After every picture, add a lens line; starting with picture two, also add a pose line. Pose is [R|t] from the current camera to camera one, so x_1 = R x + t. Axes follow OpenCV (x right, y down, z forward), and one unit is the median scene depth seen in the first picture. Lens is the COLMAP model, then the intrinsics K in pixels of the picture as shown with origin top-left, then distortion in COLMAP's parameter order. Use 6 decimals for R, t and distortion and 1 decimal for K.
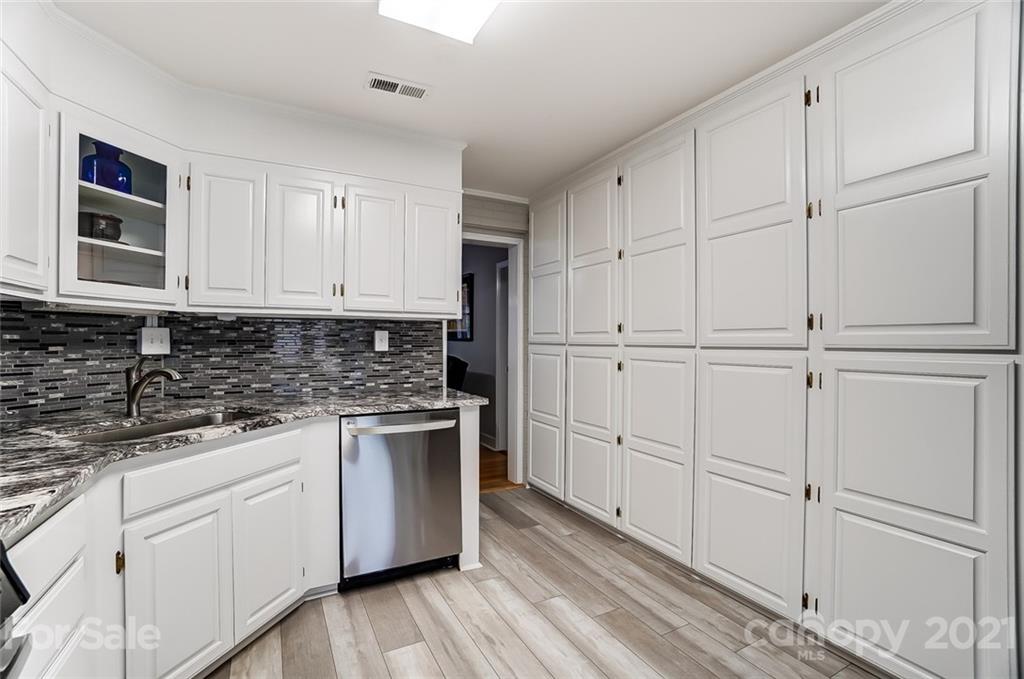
lens RADIAL K [[452.0, 0, 498.3], [0, 452.0, 344.9], [0, 0, 1]] dist [-0.055932, 0.014112]
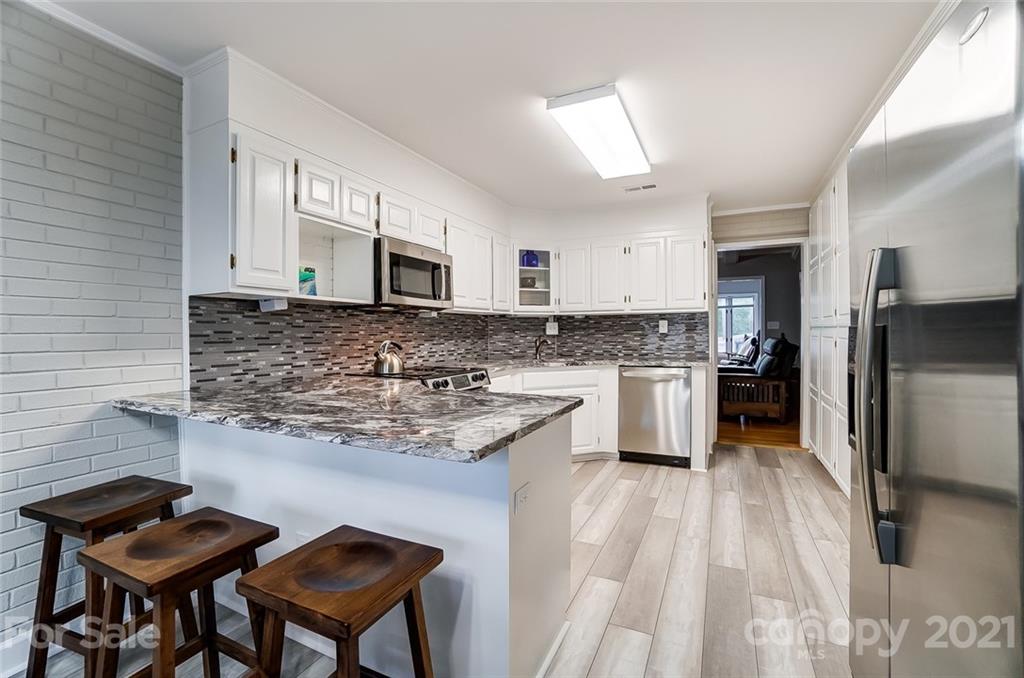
lens RADIAL K [[452.0, 0, 498.8], [0, 452.0, 336.6], [0, 0, 1]] dist [-0.055932, 0.014112]
pose [[0.592761, -0.001059, -0.805378, 0.891690], [0.005219, 0.999983, 0.002527, 0.025172], [0.805362, -0.005701, 0.592756, -0.557453]]
